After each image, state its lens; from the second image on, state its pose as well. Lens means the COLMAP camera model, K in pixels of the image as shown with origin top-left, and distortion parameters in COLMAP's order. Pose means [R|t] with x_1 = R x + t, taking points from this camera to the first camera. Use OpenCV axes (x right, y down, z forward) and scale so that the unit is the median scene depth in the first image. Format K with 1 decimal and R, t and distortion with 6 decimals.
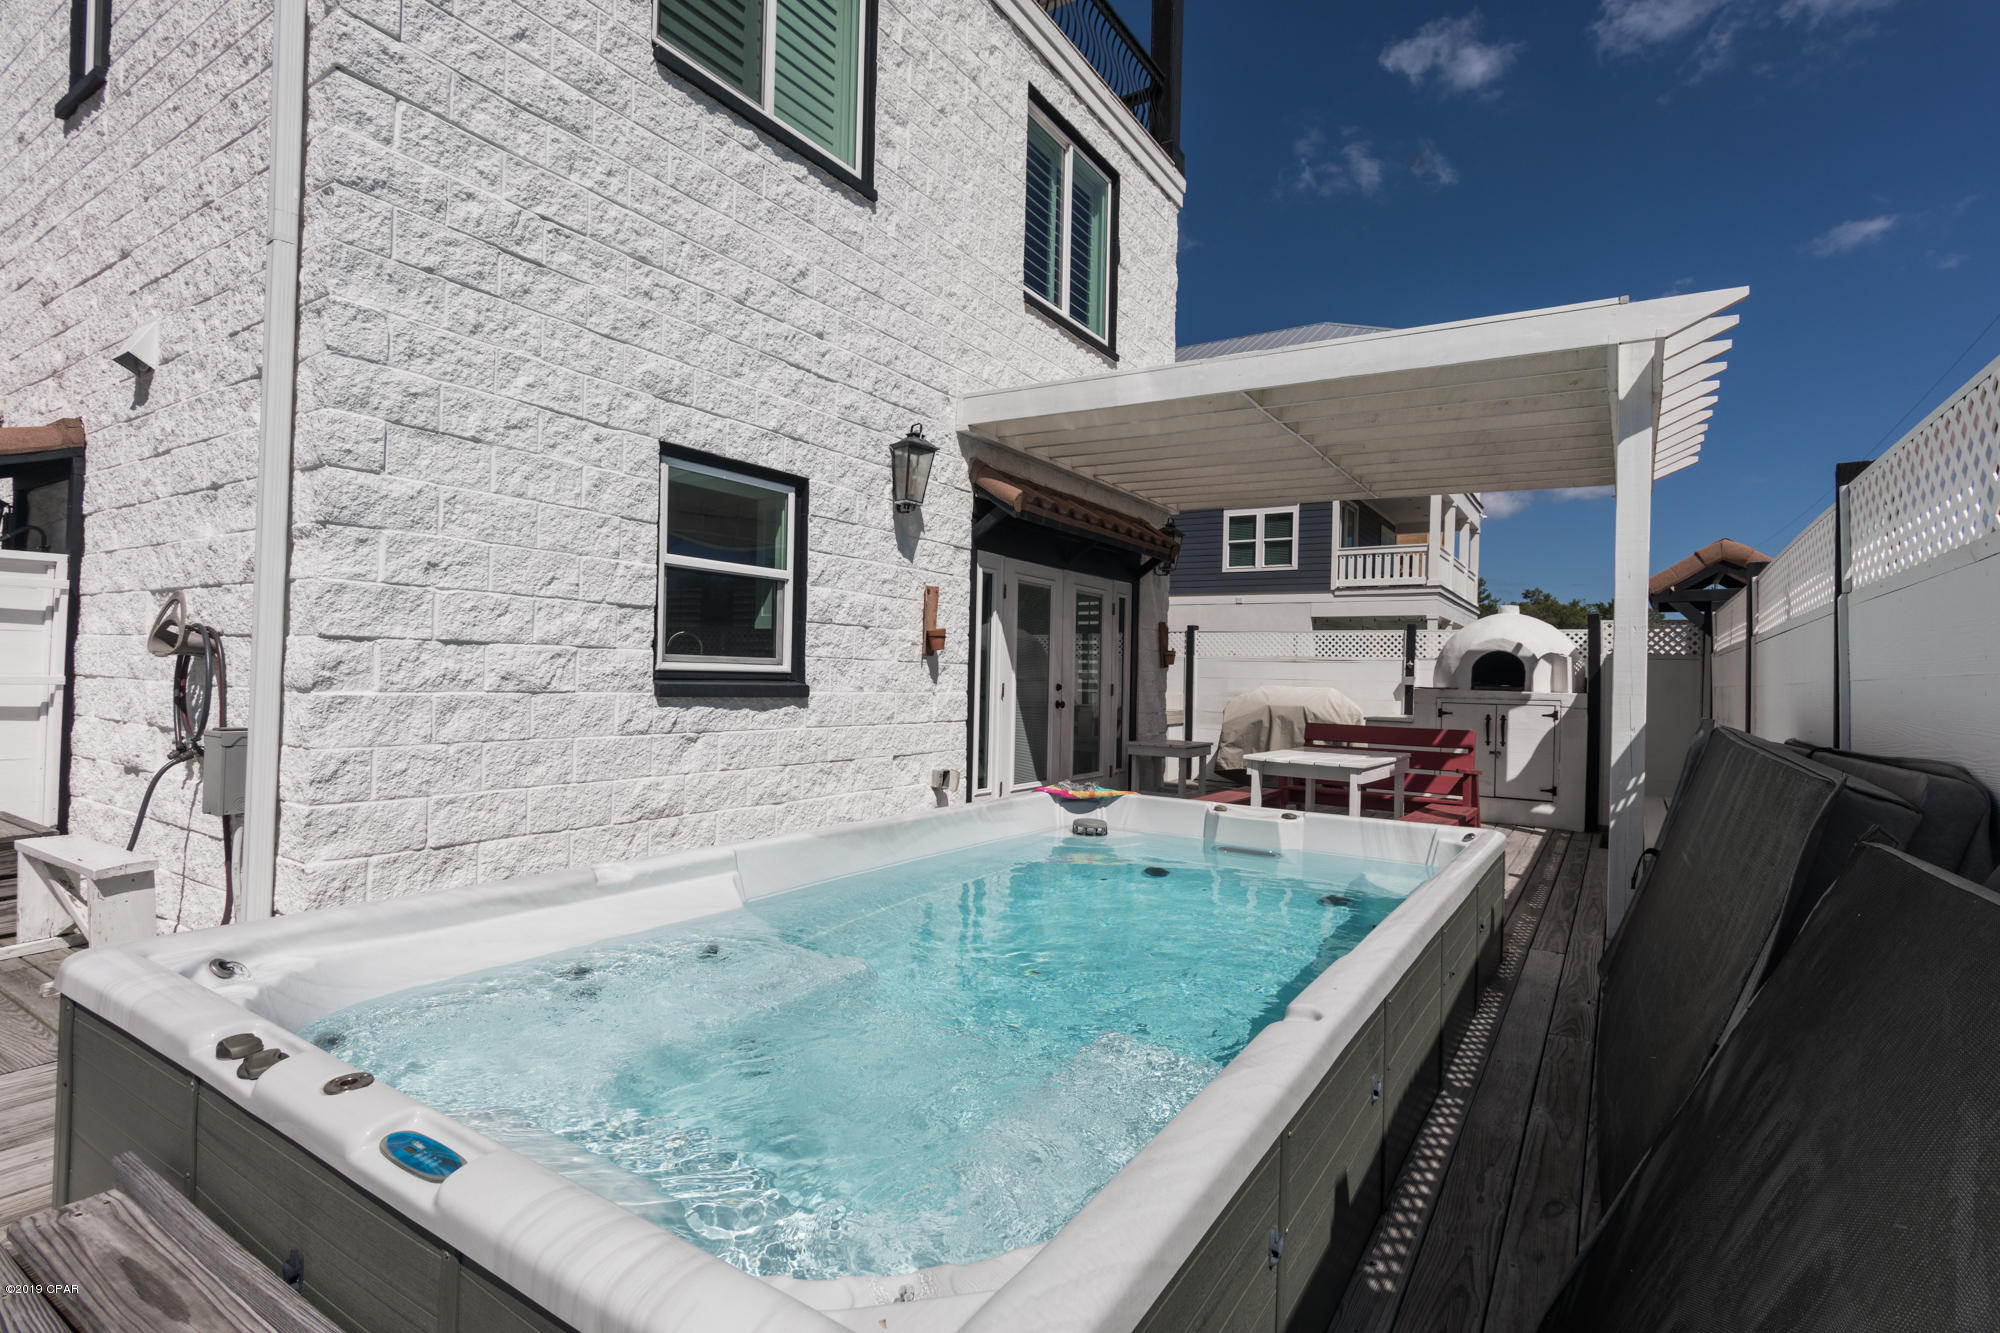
lens RADIAL K [[963.8, 0, 988.3], [0, 963.8, 658.6], [0, 0, 1]] dist [0.003681, -0.000582]
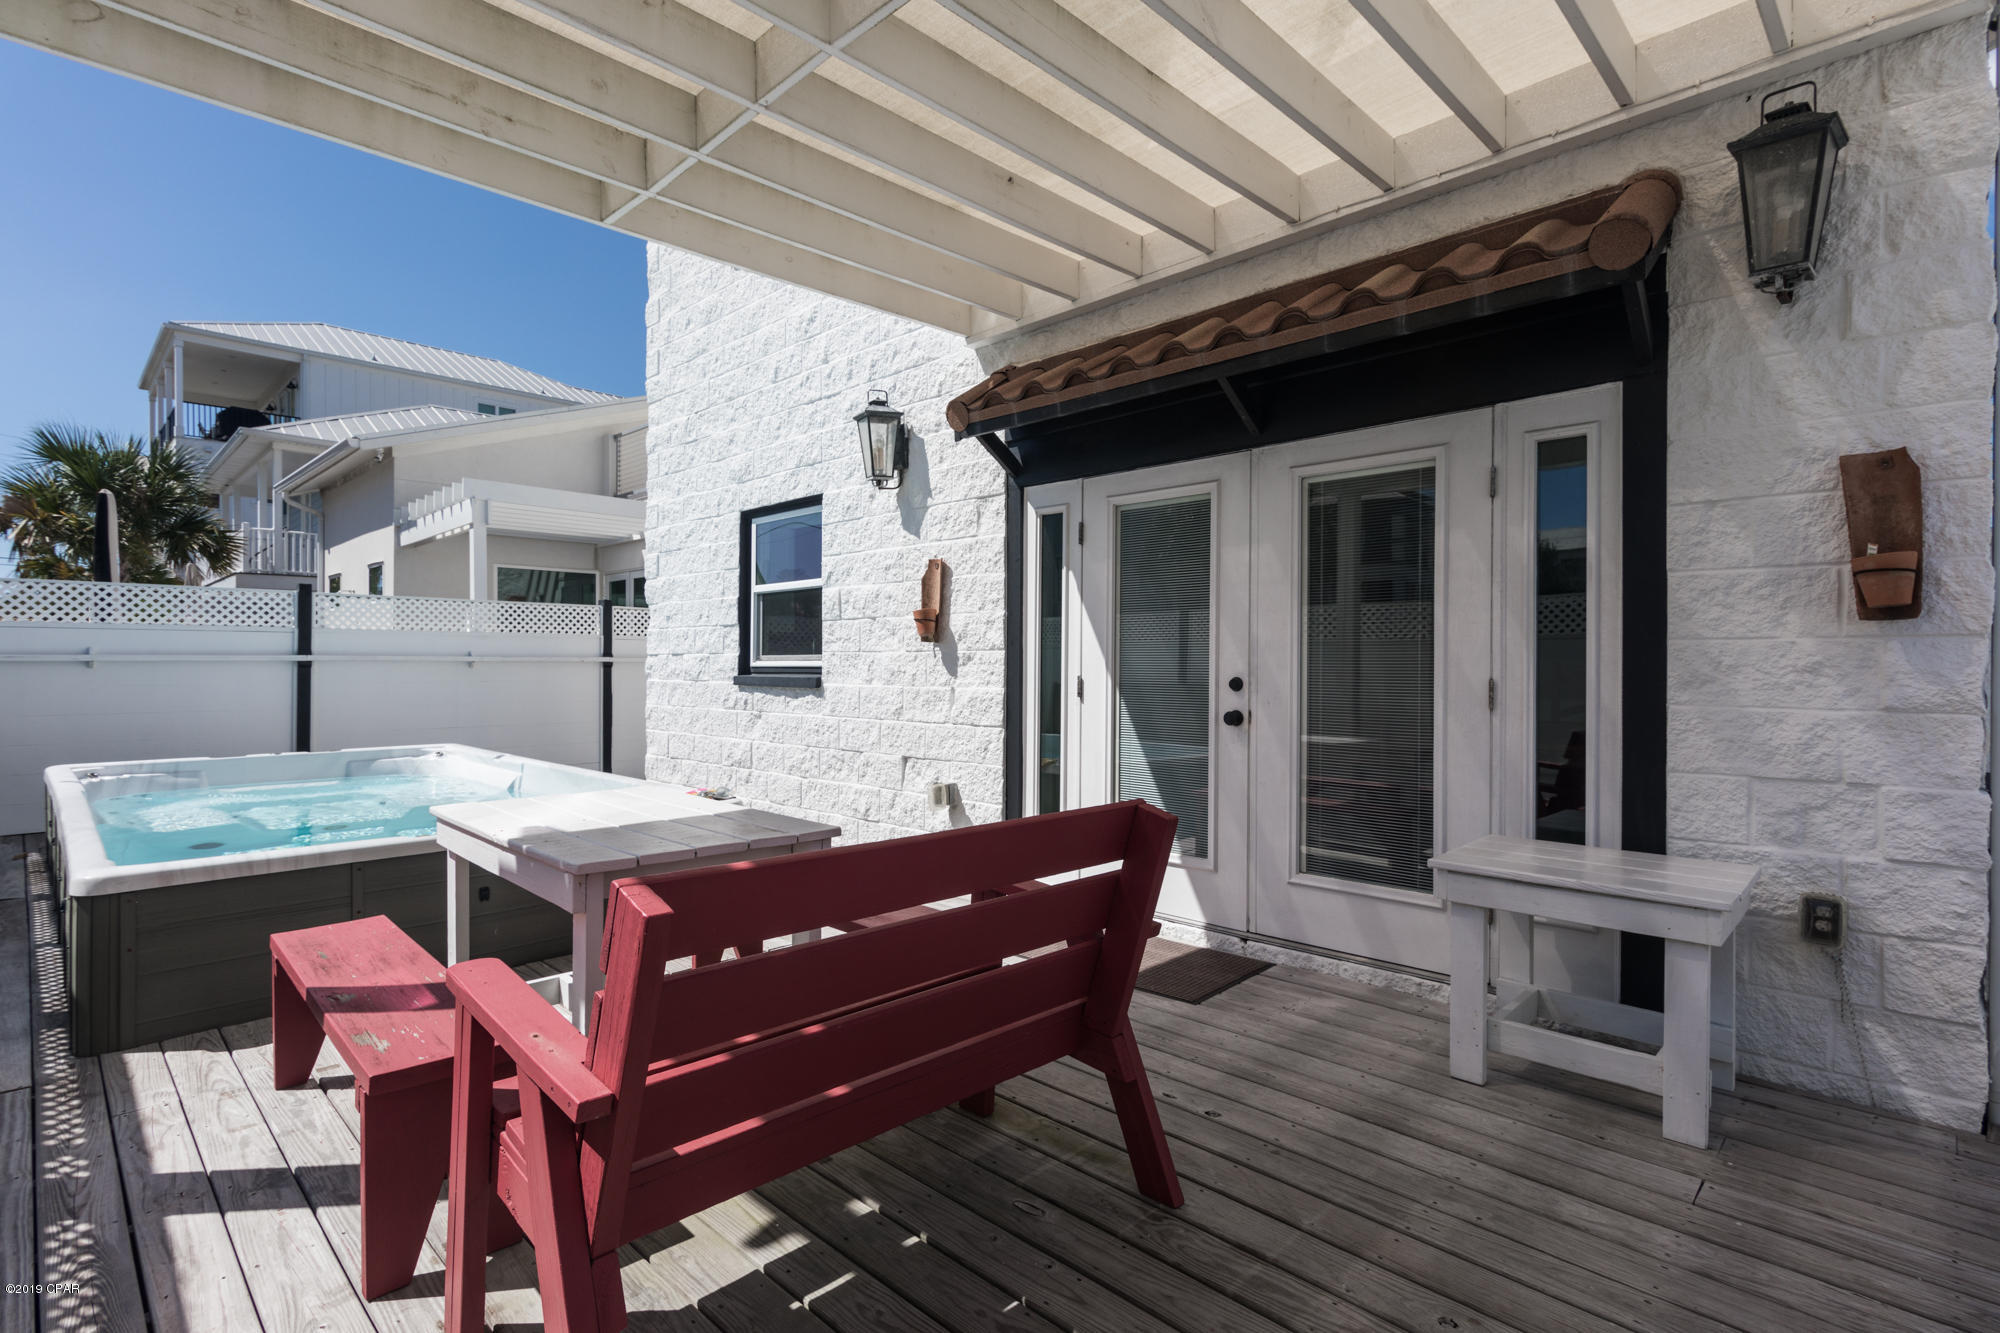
lens RADIAL K [[957.4, 0, 1000.0], [0, 957.4, 666.5], [0, 0, 1]] dist [0.010382, -0.000953]
pose [[-0.196177, -0.029112, -0.980136, 0.774300], [0.007311, 0.999488, -0.031150, 0.045962], [0.980541, -0.013276, -0.195863, 1.275071]]
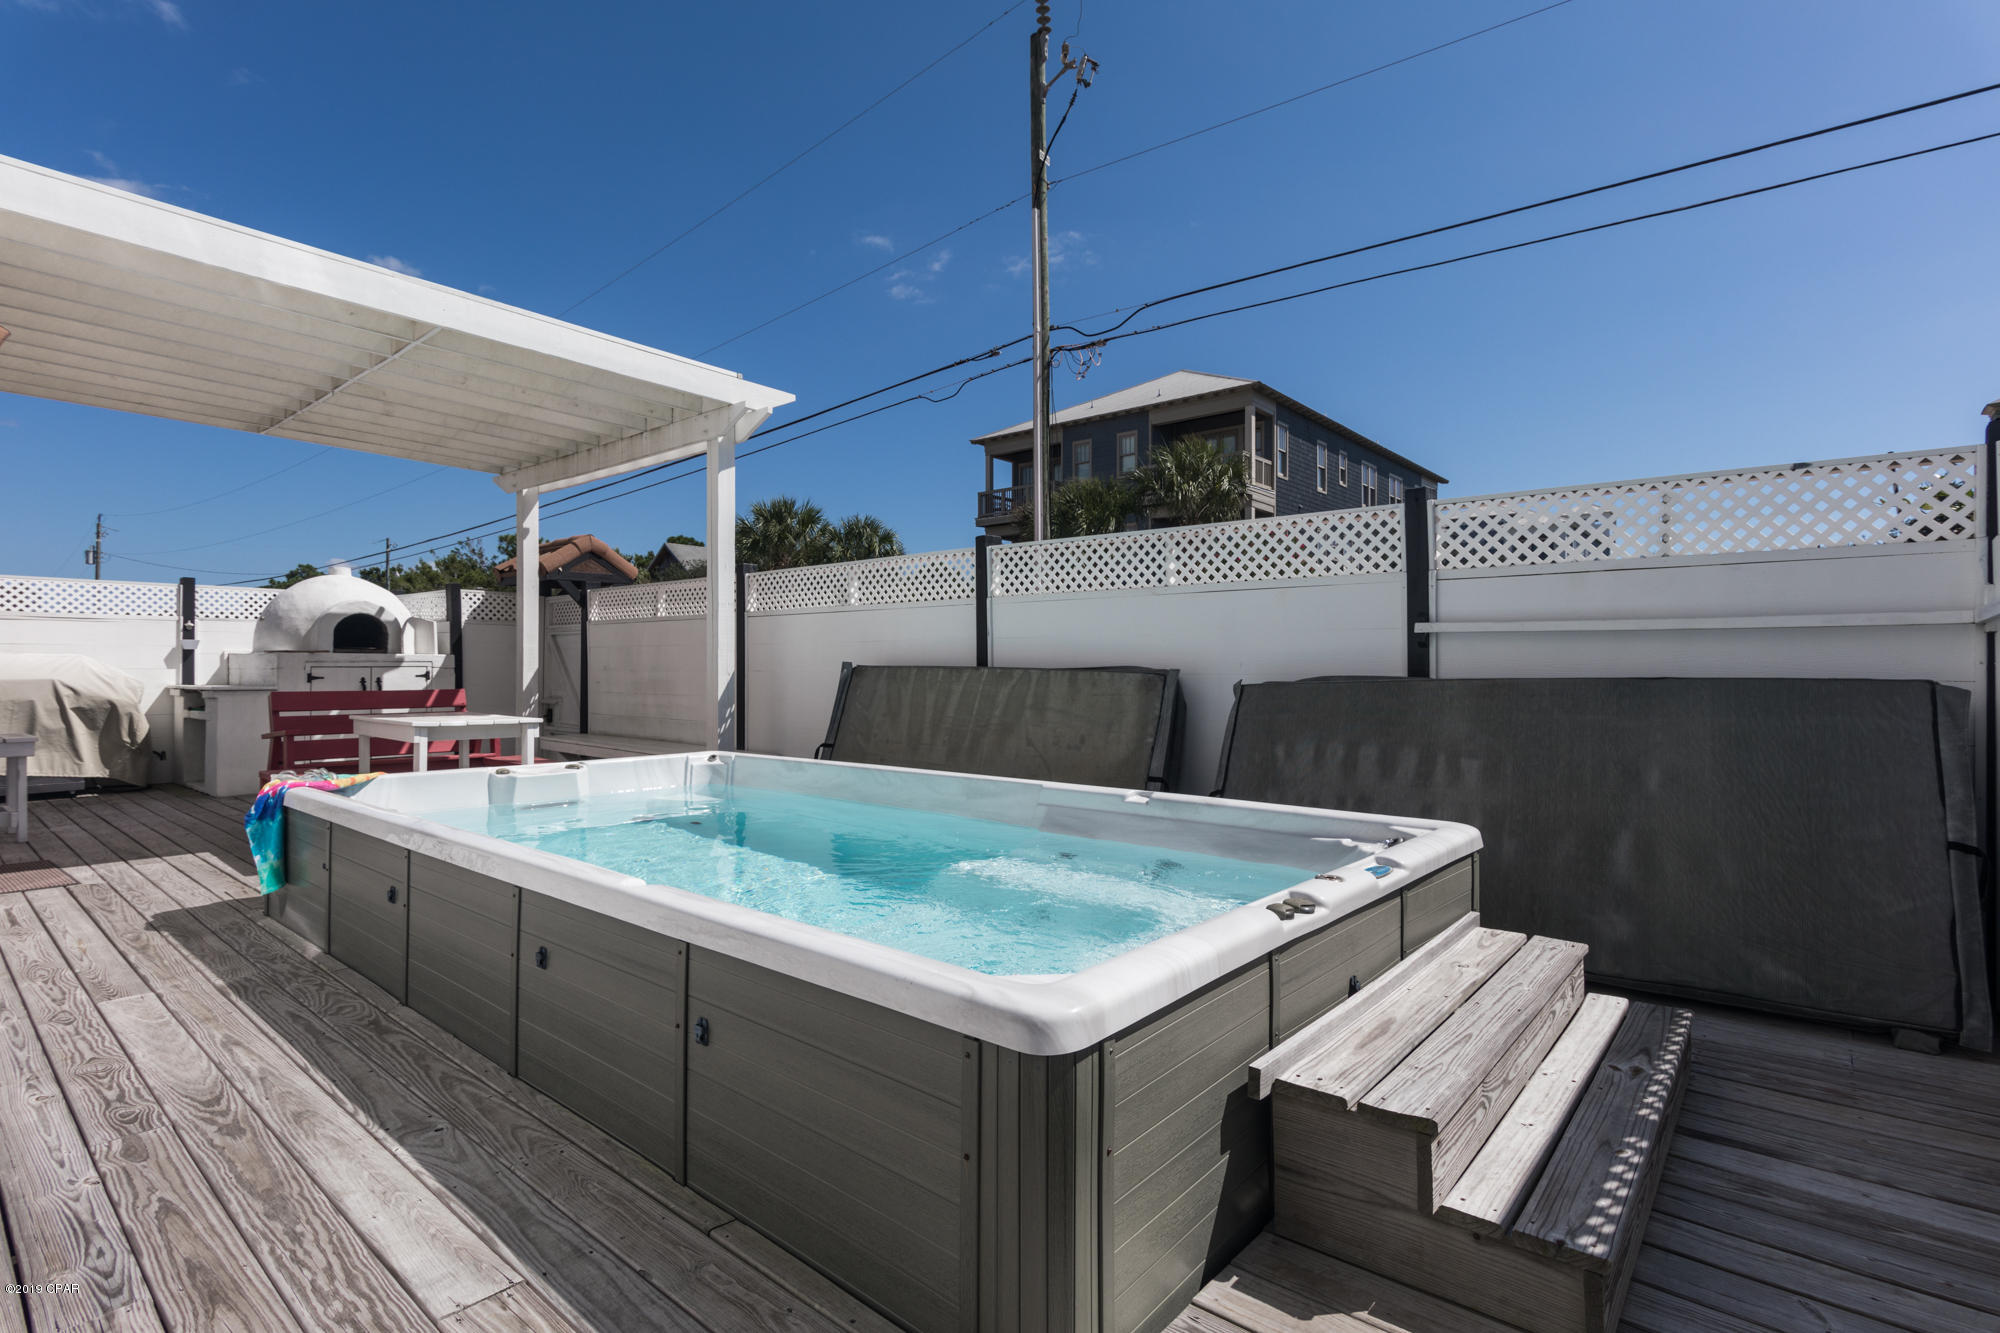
lens RADIAL K [[957.4, 0, 1000.0], [0, 957.4, 666.5], [0, 0, 1]] dist [0.010382, -0.000953]
pose [[0.126812, -0.024557, 0.991623, -0.540189], [-0.017216, 0.999488, 0.026953, 0.012170], [-0.991777, -0.020490, 0.126324, 0.315706]]
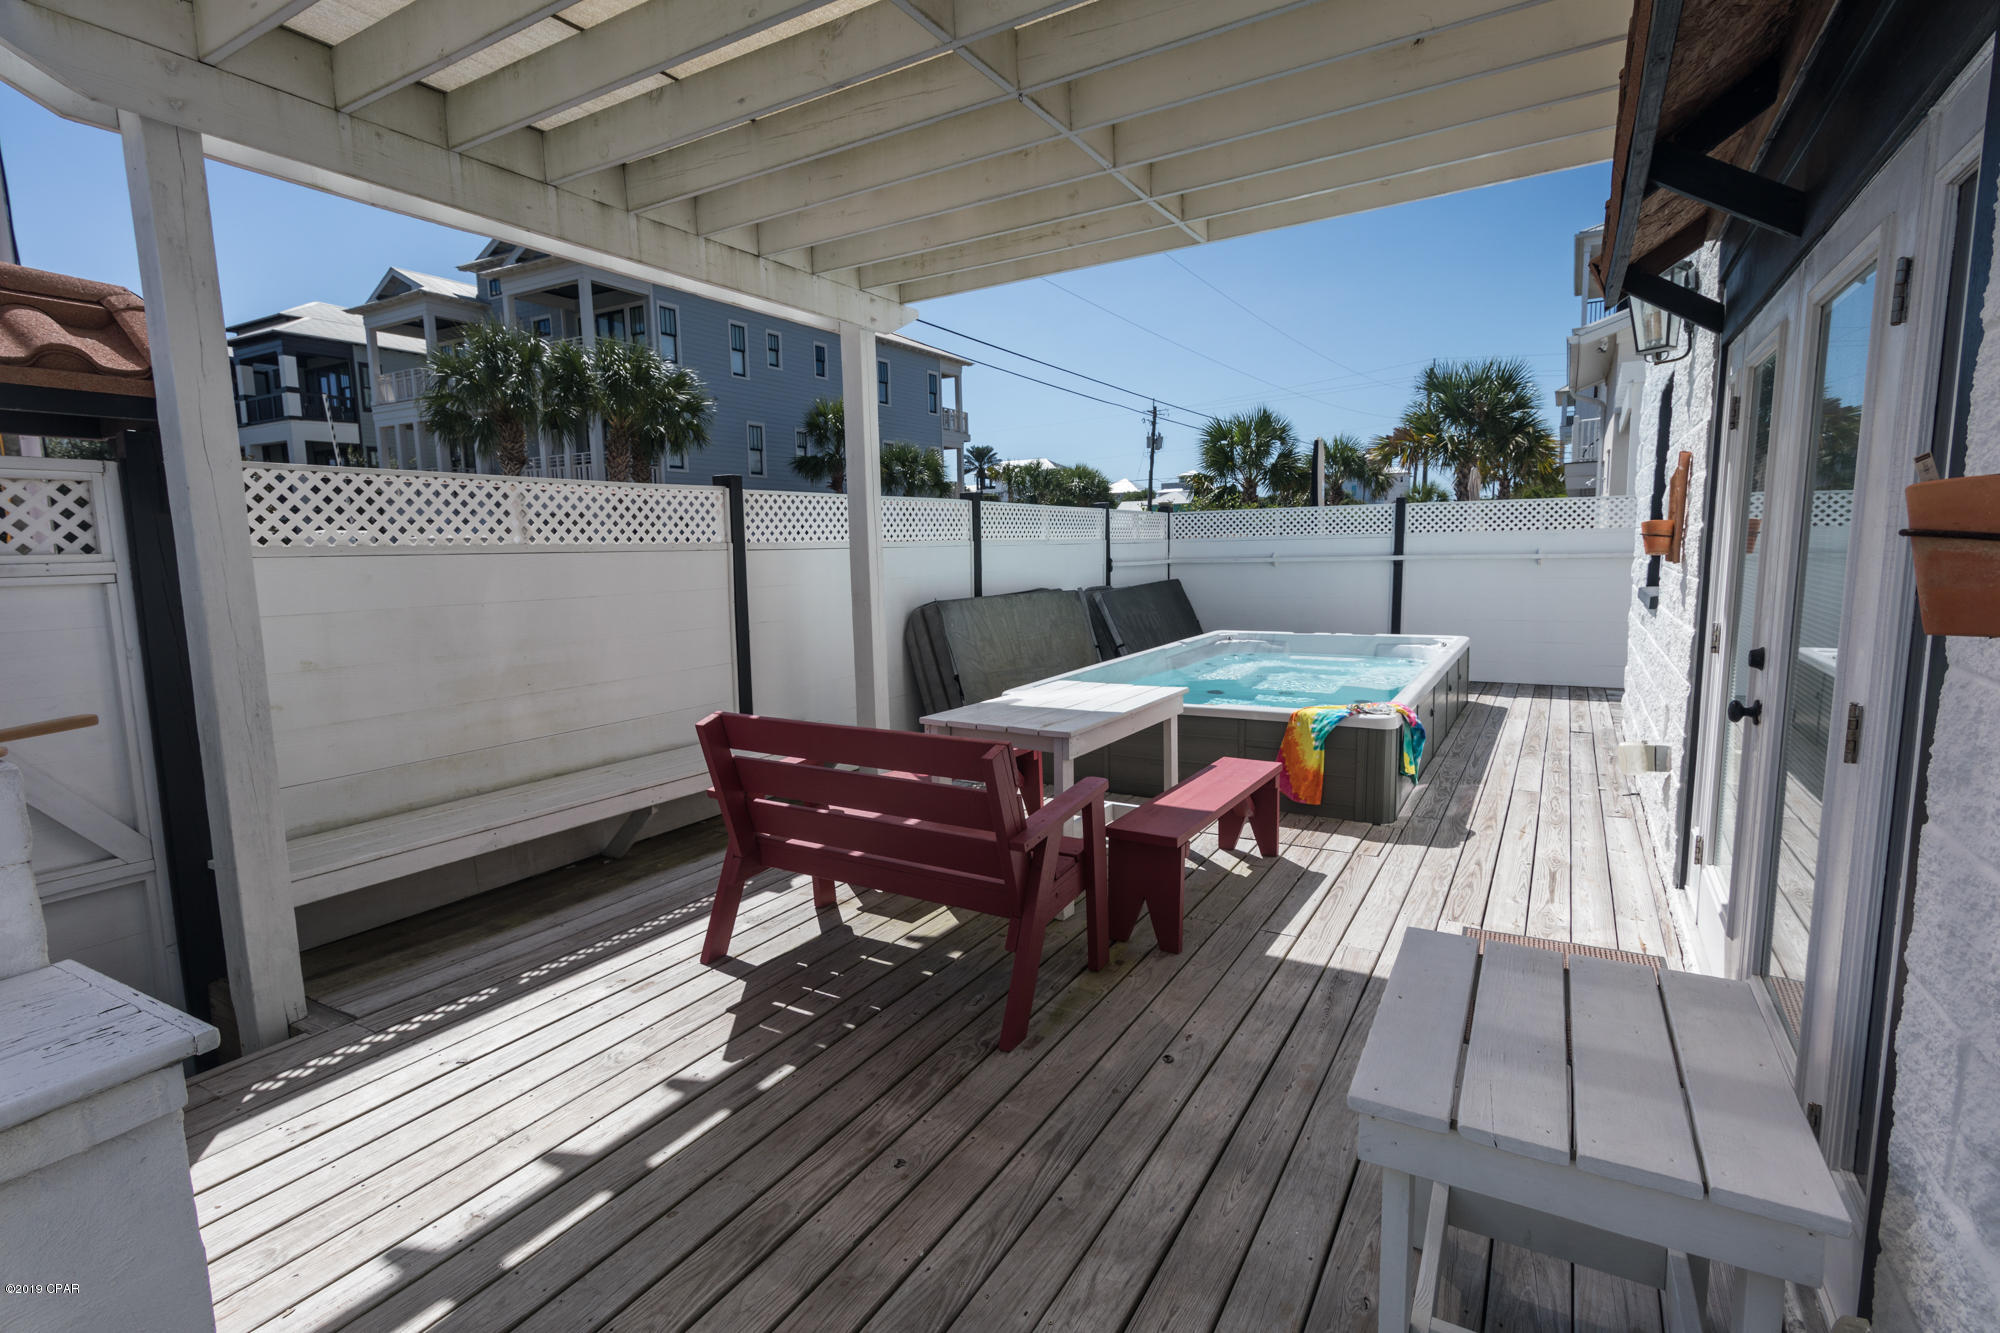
lens RADIAL K [[957.4, 0, 1000.0], [0, 957.4, 666.5], [0, 0, 1]] dist [0.010382, -0.000953]
pose [[-0.998697, -0.002523, -0.050973, 0.447266], [-0.008057, 0.994046, 0.108663, -0.000246], [0.050396, 0.108932, -0.992771, 1.692878]]
